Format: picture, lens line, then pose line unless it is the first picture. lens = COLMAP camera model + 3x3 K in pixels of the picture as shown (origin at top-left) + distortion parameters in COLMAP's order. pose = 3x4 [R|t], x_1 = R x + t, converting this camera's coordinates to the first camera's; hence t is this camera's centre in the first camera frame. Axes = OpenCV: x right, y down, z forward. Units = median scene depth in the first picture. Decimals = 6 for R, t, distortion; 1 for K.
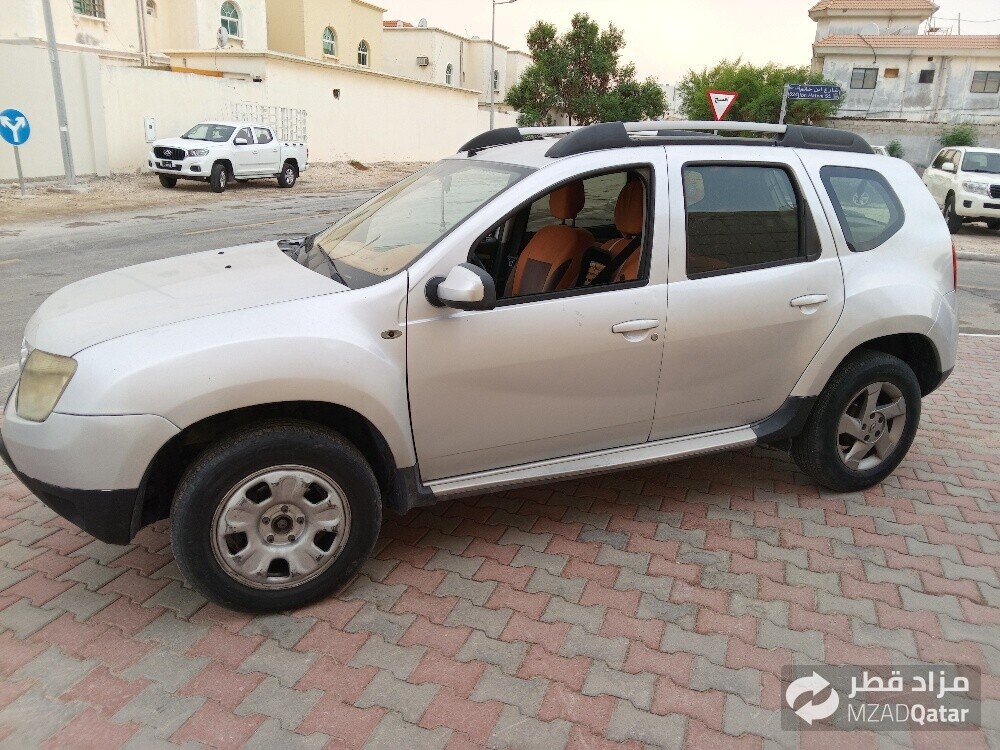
lens RADIAL K [[737.6, 0, 513.7], [0, 737.6, 369.7], [0, 0, 1]] dist [0.043177, -0.074598]
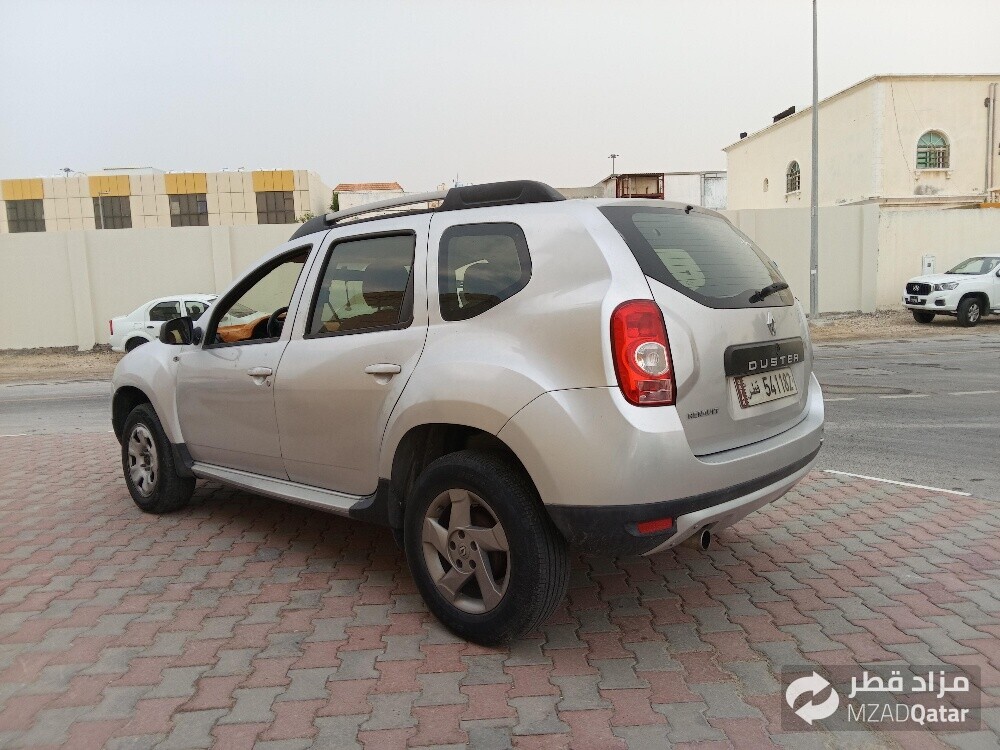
lens RADIAL K [[737.6, 0, 517.2], [0, 737.6, 368.7], [0, 0, 1]] dist [0.043177, -0.074598]
pose [[0.417238, 0.044564, -0.907704, 1.290040], [-0.220309, 0.973964, -0.053451, -0.081902], [0.881689, 0.222277, 0.416193, 0.760664]]
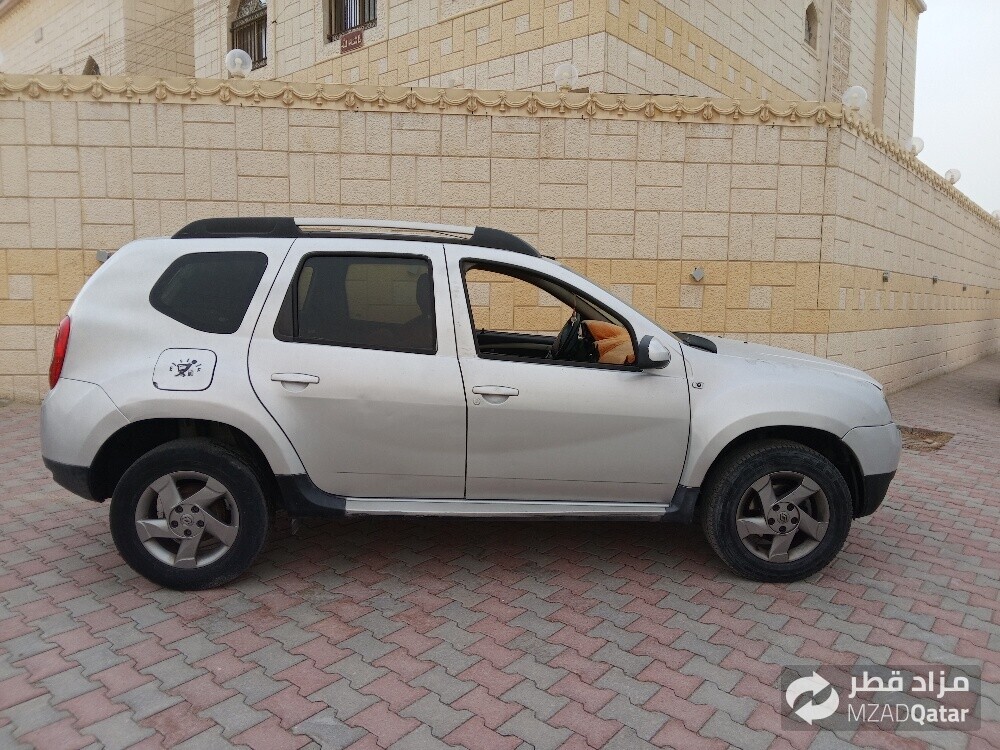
lens RADIAL K [[737.6, 0, 515.3], [0, 737.6, 364.0], [0, 0, 1]] dist [0.043177, -0.074598]
pose [[-0.938947, -0.086229, 0.333080, -0.440977], [0.050827, 0.922700, 0.382153, -0.625914], [-0.340286, 0.375751, -0.861984, 2.217455]]
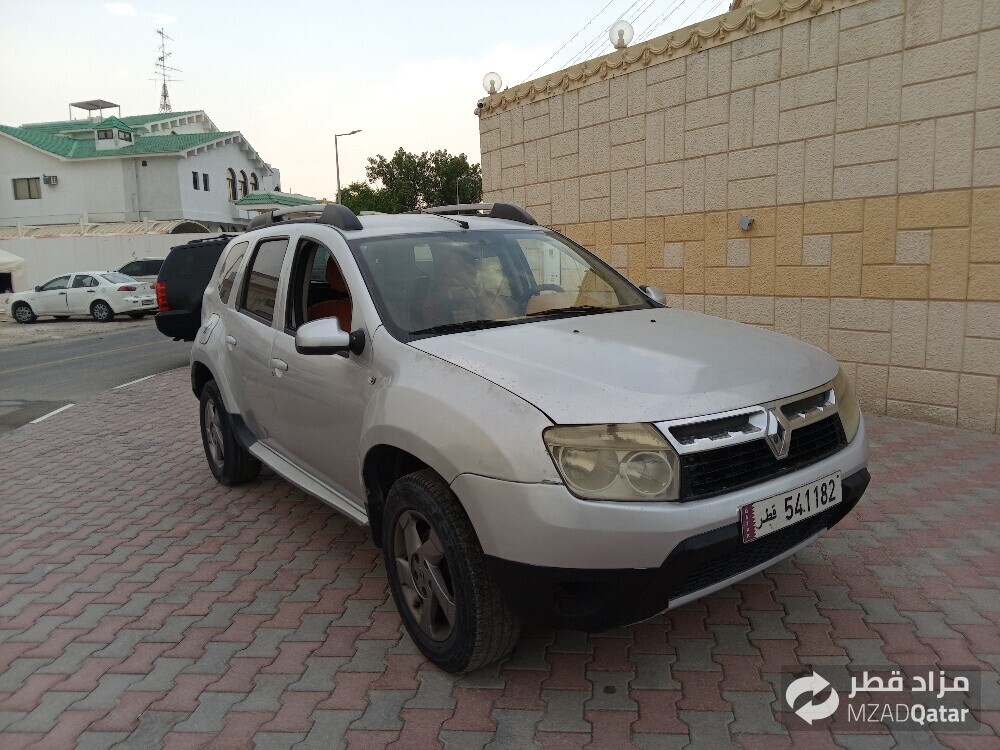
lens RADIAL K [[737.6, 0, 510.5], [0, 737.6, 367.6], [0, 0, 1]] dist [0.043177, -0.074598]
pose [[-0.201845, -0.179914, 0.962751, -1.199385], [0.316034, 0.918439, 0.237891, -0.344441], [-0.927028, 0.352280, -0.128524, 1.173446]]
